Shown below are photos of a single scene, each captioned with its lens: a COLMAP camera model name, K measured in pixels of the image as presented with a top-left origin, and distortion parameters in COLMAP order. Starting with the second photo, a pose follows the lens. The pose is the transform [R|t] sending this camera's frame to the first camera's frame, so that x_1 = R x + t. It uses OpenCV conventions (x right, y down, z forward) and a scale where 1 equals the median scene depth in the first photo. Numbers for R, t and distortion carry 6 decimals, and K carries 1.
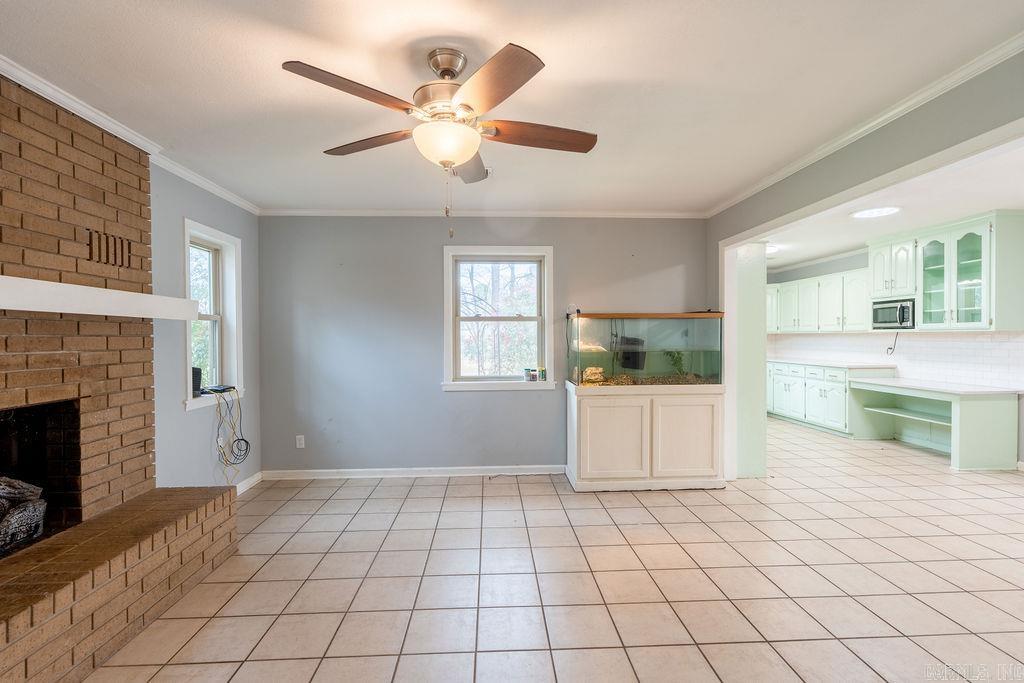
lens RADIAL K [[461.5, 0, 513.7], [0, 461.5, 337.3], [0, 0, 1]] dist [-0.004290, 0.001366]
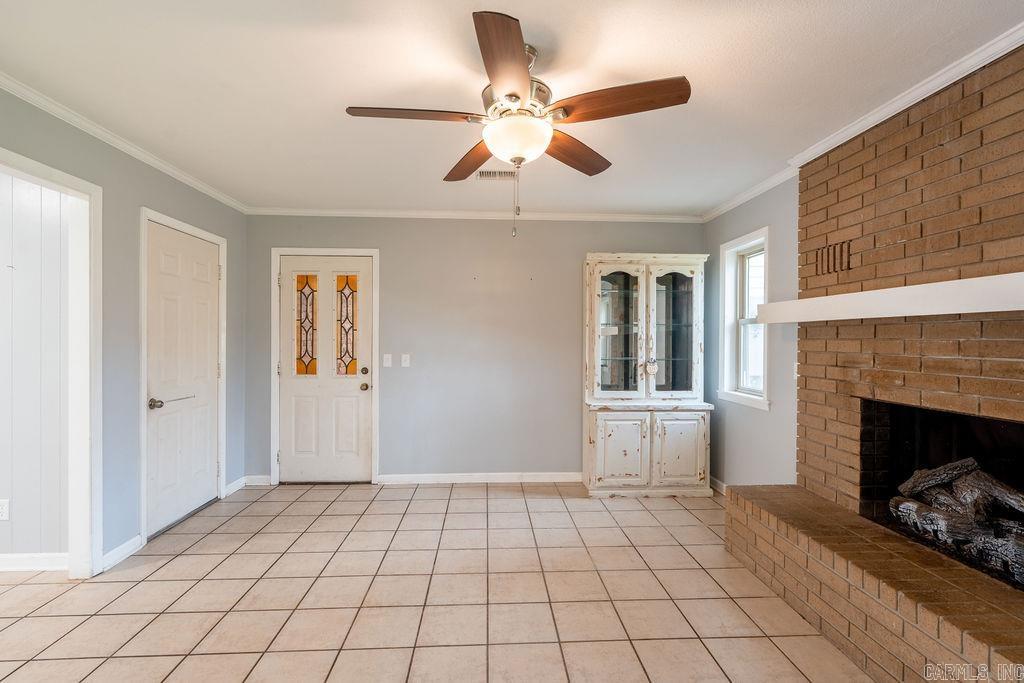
lens RADIAL K [[461.5, 0, 518.5], [0, 461.5, 341.9], [0, 0, 1]] dist [-0.004290, 0.001366]
pose [[-0.999275, -0.001186, -0.038044, -0.091044], [-0.001534, 0.999957, 0.009132, -0.004684], [0.038032, 0.009184, -0.999234, 1.605356]]
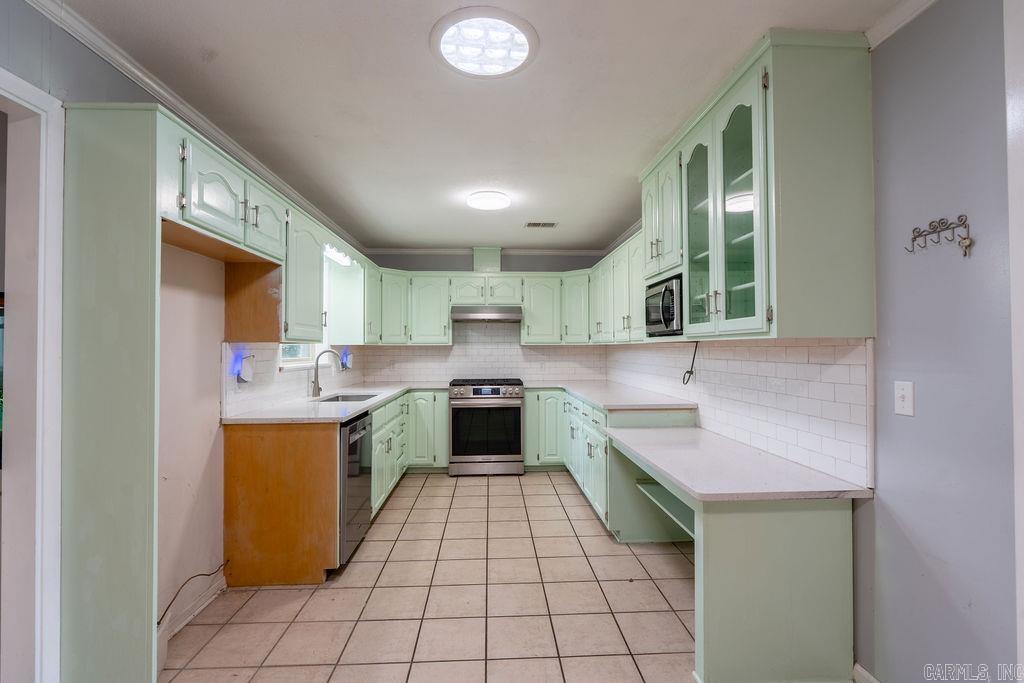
lens RADIAL K [[461.5, 0, 514.2], [0, 461.5, 339.3], [0, 0, 1]] dist [-0.004290, 0.001366]
pose [[0.999731, 0.003104, 0.022977, 1.434267], [-0.002671, 0.999819, -0.018830, -0.010029], [-0.023031, 0.018764, 0.999559, 1.090049]]
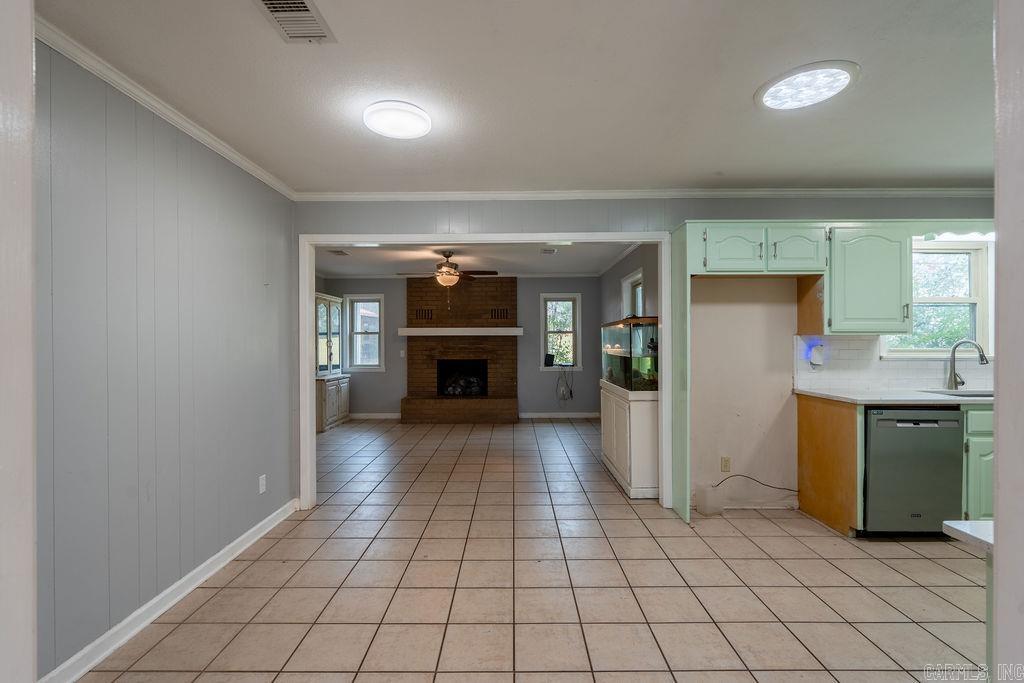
lens RADIAL K [[461.5, 0, 511.8], [0, 461.5, 342.1], [0, 0, 1]] dist [-0.004290, 0.001366]
pose [[-0.062791, 0.003825, -0.998019, 2.394060], [0.003287, 0.999988, 0.003626, -0.008164], [0.998021, -0.003052, -0.062803, 1.349836]]
